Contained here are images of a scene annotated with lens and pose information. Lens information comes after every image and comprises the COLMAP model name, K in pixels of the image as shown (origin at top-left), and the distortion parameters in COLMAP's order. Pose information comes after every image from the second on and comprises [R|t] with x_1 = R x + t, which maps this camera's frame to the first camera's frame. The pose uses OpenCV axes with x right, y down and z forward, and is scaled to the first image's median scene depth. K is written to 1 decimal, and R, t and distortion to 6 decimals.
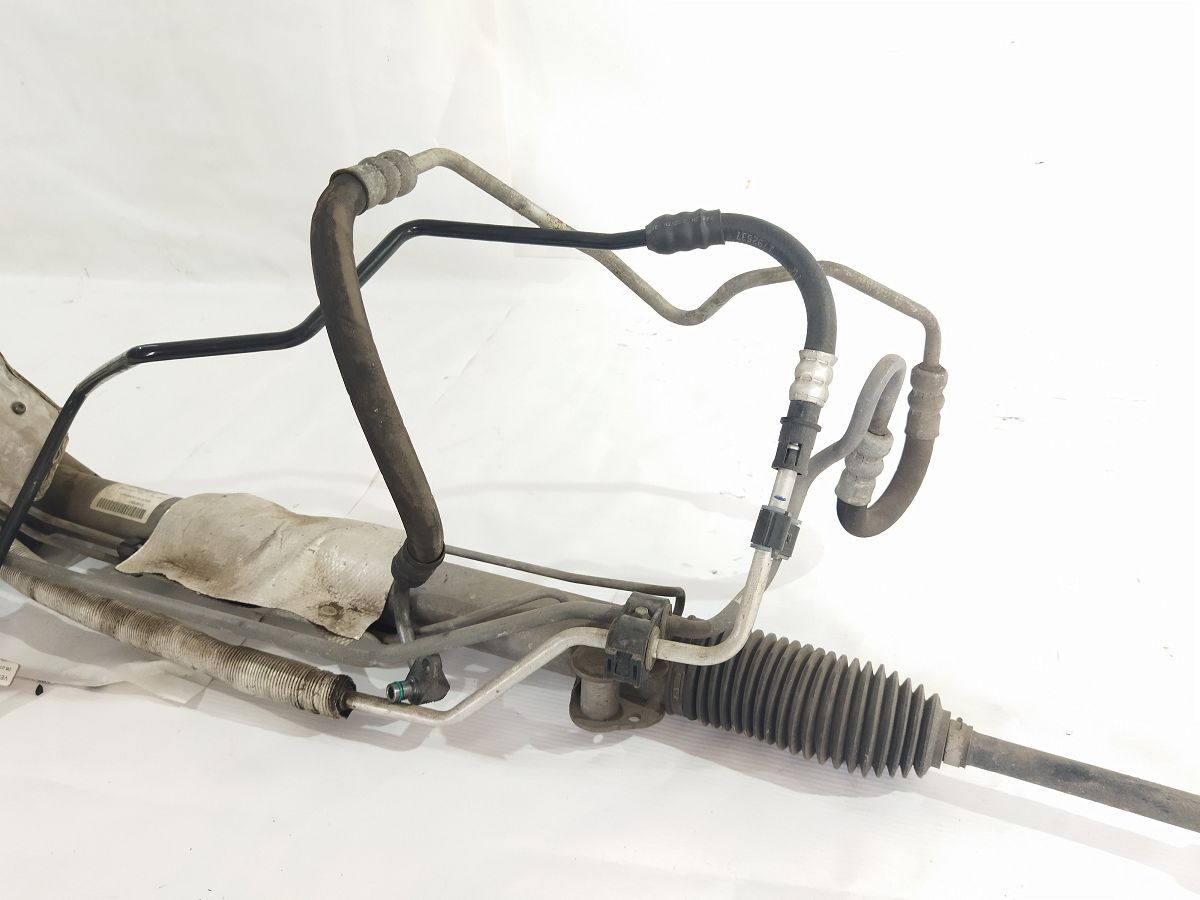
lens RADIAL K [[933.2, 0, 600.1], [0, 933.2, 448.6], [0, 0, 1]] dist [-0.008805, -0.036398]
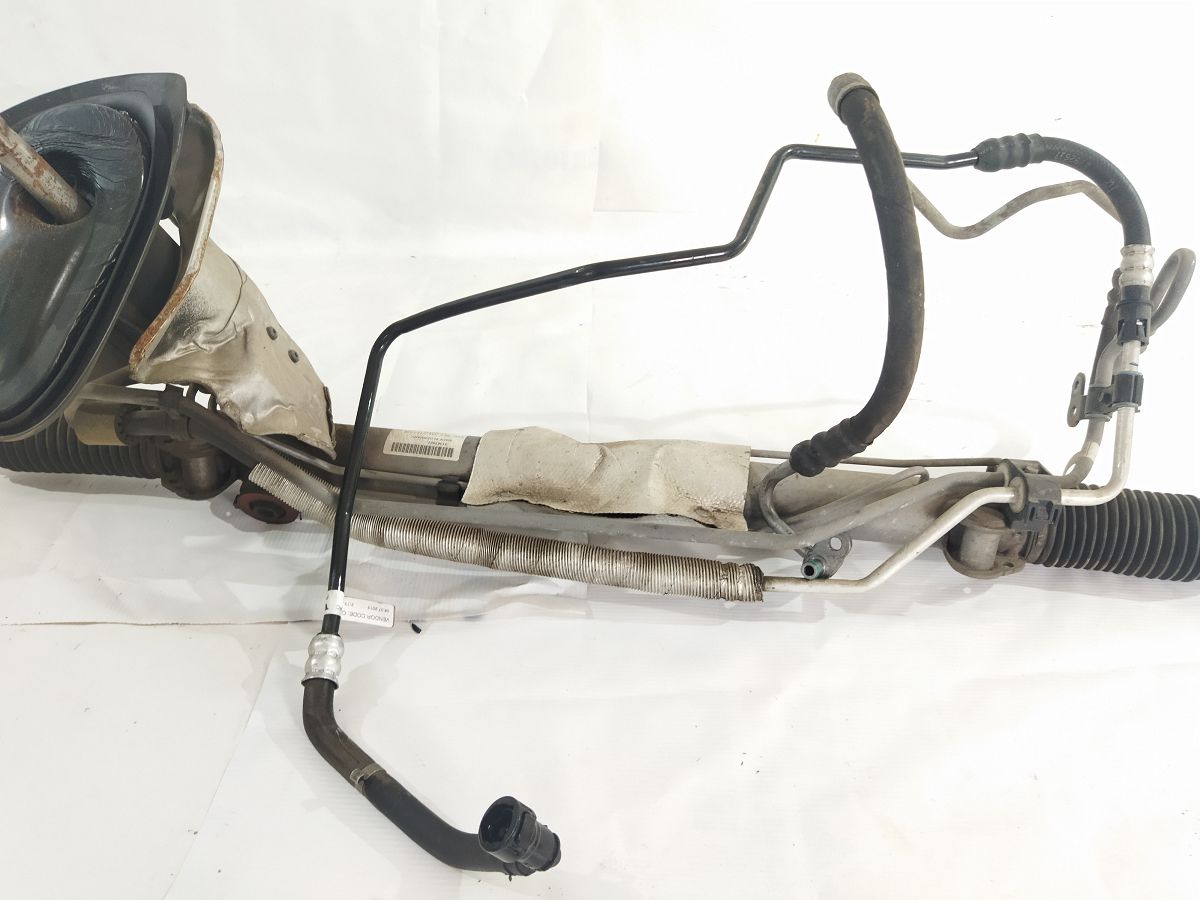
lens RADIAL K [[933.2, 0, 600.1], [0, 933.2, 449.7], [0, 0, 1]] dist [-0.008805, -0.036398]
pose [[0.968511, -0.088180, 0.232831, -0.690890], [0.083064, 0.996040, 0.031704, 0.059456], [-0.234705, -0.011366, 0.972000, -0.023633]]
